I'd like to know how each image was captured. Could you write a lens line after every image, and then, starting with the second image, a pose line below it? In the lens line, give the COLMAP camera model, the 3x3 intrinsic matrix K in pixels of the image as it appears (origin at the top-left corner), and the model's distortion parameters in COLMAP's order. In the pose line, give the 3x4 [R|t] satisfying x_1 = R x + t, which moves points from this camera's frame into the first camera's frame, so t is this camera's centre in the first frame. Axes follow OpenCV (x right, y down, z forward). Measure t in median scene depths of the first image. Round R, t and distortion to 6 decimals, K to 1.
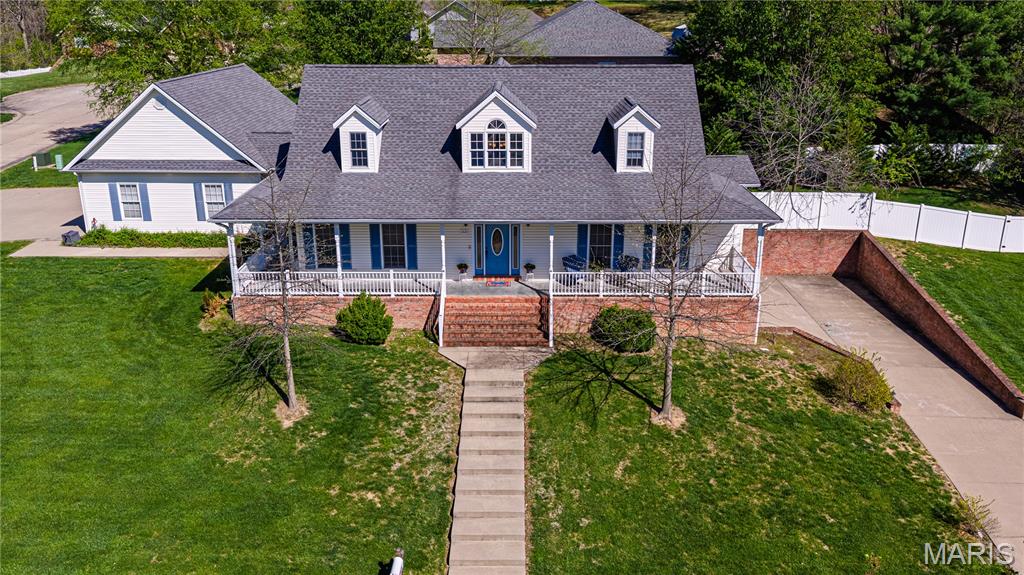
lens RADIAL K [[841.8, 0, 512.0], [0, 841.8, 287.5], [0, 0, 1]] dist [0.004619, -0.009160]
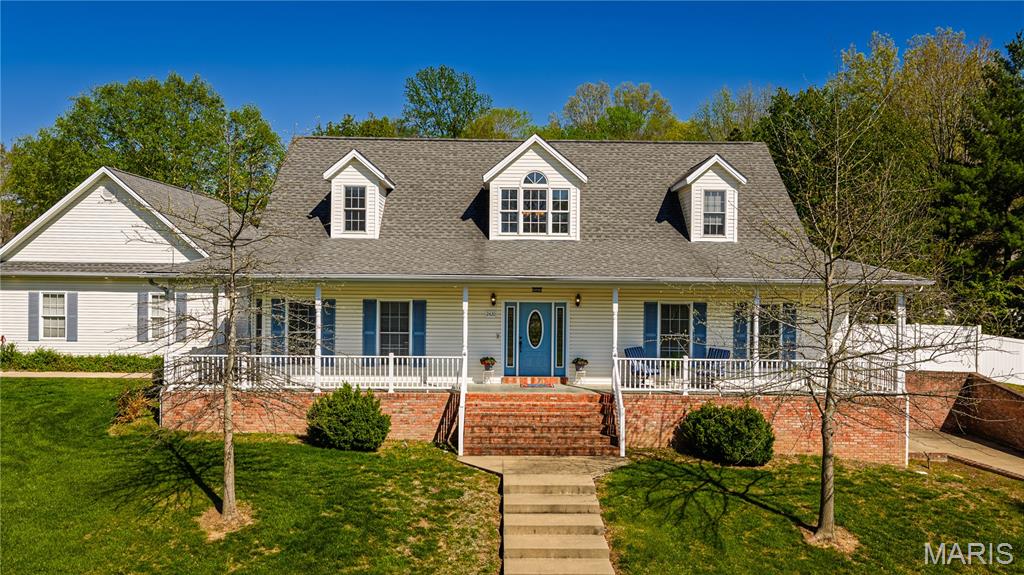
lens RADIAL K [[841.8, 0, 512.0], [0, 841.8, 287.5], [0, 0, 1]] dist [0.004619, -0.009160]
pose [[0.999630, 0.011666, 0.024577, -0.057779], [-0.003431, 0.950247, -0.311479, 0.144187], [-0.026988, 0.311279, 0.949935, 0.294317]]
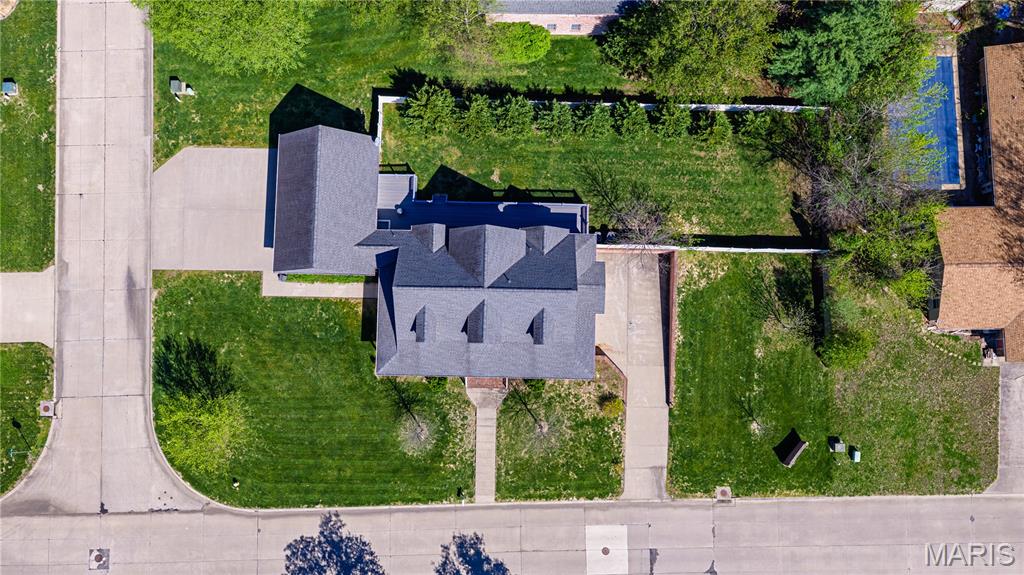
lens RADIAL K [[841.8, 0, 512.0], [0, 841.8, 287.5], [0, 0, 1]] dist [0.004619, -0.009160]
pose [[0.999886, 0.015107, -0.000532, 0.056518], [-0.005302, 0.383508, 0.923522, -2.436956], [0.014156, -0.923414, 0.383544, 0.237834]]
